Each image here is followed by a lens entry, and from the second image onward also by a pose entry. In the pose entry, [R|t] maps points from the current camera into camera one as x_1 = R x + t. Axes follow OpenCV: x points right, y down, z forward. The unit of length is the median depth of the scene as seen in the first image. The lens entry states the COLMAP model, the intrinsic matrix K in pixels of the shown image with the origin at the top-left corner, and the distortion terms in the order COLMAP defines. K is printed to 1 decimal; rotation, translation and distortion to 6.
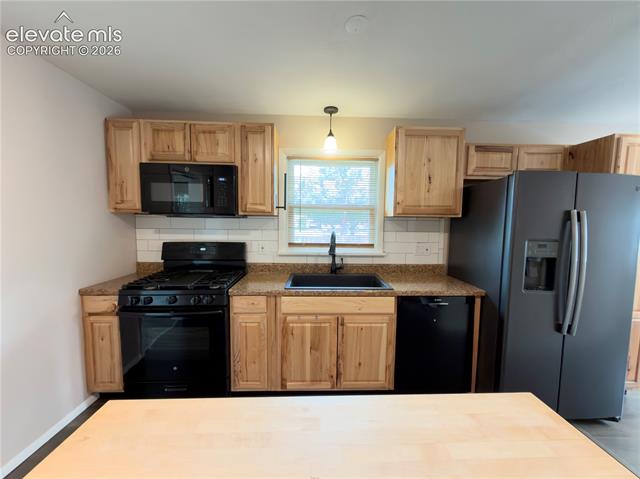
lens RADIAL K [[251.2, 0, 320.0], [0, 251.2, 240.7], [0, 0, 1]] dist [-0.000961, 0.000244]
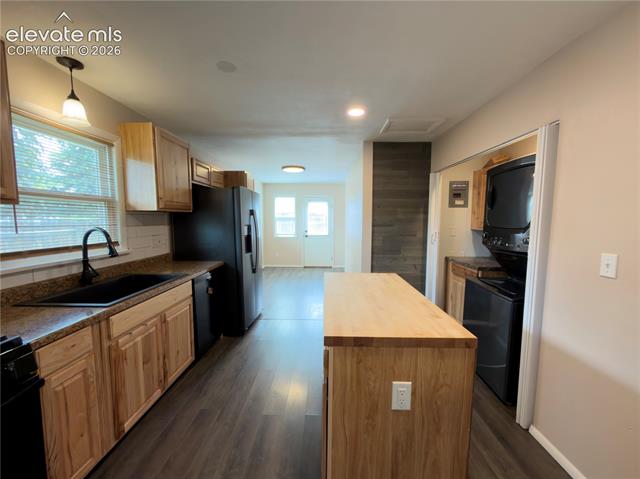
lens RADIAL K [[251.2, 0, 320.8], [0, 251.2, 239.5], [0, 0, 1]] dist [-0.000961, 0.000244]
pose [[0.051165, -0.094224, 0.994235, -0.722301], [0.078402, 0.992846, 0.090057, -0.019062], [-0.995608, 0.073343, 0.058187, 0.281408]]
